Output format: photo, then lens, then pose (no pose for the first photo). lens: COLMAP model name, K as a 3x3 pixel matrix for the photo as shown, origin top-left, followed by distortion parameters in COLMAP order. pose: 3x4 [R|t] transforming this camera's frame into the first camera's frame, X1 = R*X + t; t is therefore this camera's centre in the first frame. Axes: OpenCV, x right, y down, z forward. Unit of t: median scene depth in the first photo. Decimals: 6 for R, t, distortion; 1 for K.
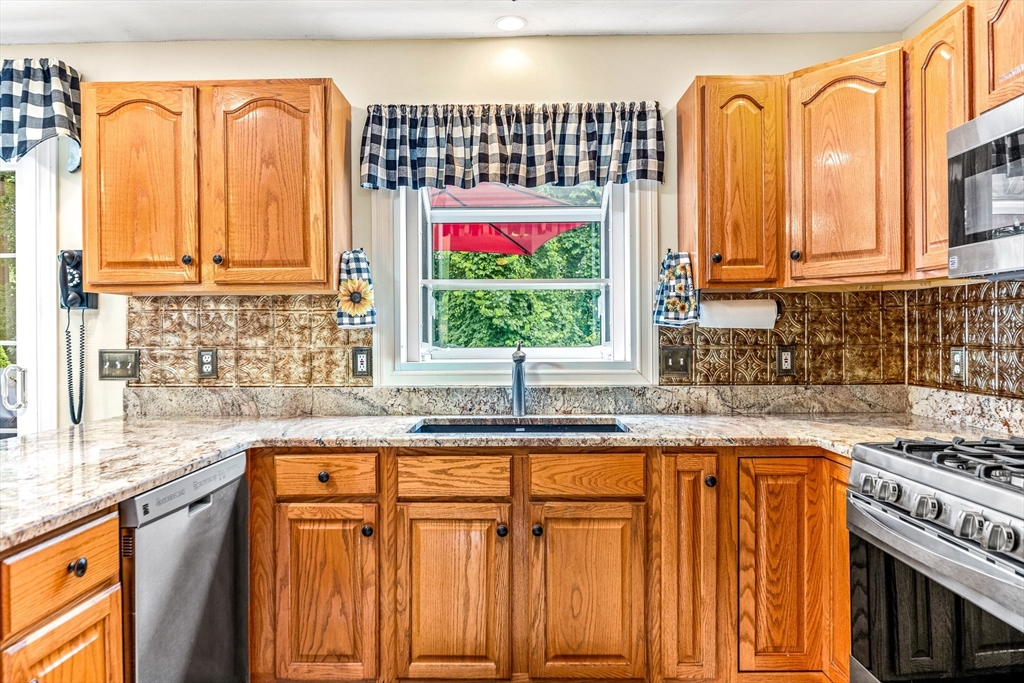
lens RADIAL K [[691.3, 0, 512.7], [0, 691.3, 334.6], [0, 0, 1]] dist [-0.003853, 0.000743]
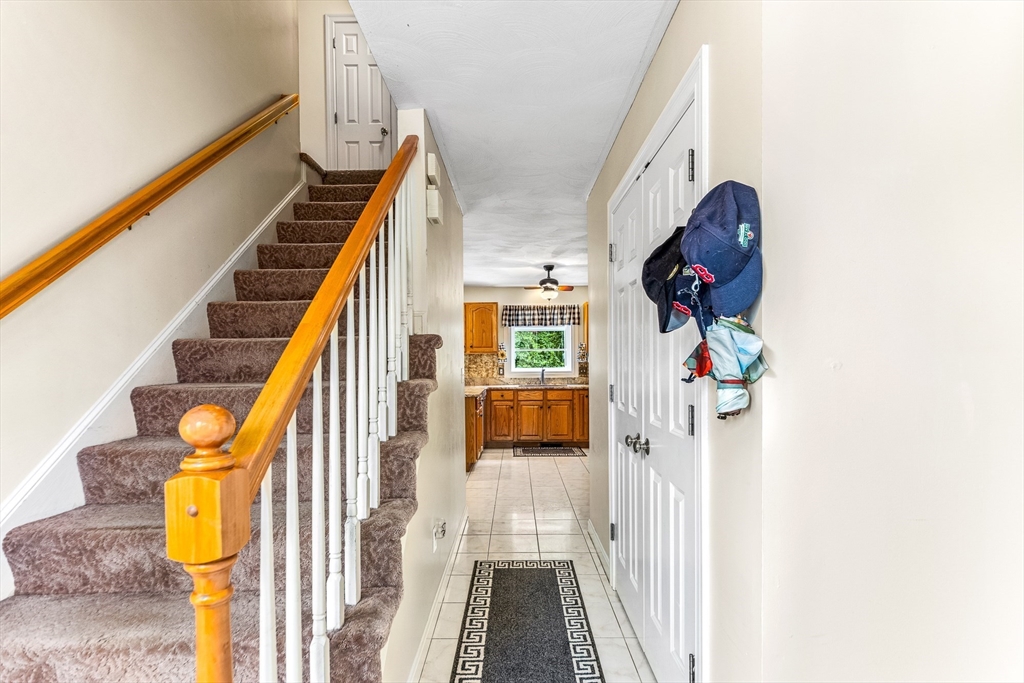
lens RADIAL K [[519.5, 0, 510.3], [0, 519.5, 350.9], [0, 0, 1]] dist [-0.007004, -0.000438]
pose [[1.000000, -0.000587, 0.000796, -0.176156], [0.000602, 0.999823, -0.018804, -0.019740], [-0.000785, 0.018804, 0.999823, -1.938618]]
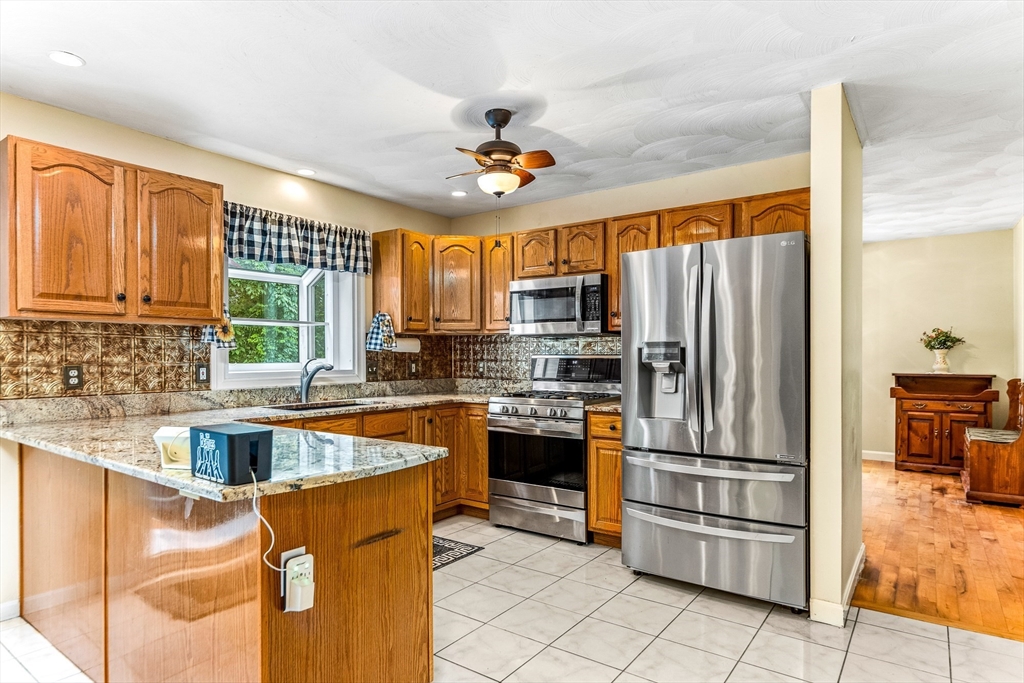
lens RADIAL K [[567.1, 0, 503.2], [0, 567.1, 350.9], [0, 0, 1]] dist [-0.005951, 0.002212]
pose [[0.586159, 0.009788, 0.810137, -0.833049], [-0.002223, 0.999943, -0.010472, 0.004084], [-0.810193, 0.004337, 0.586148, -0.205987]]
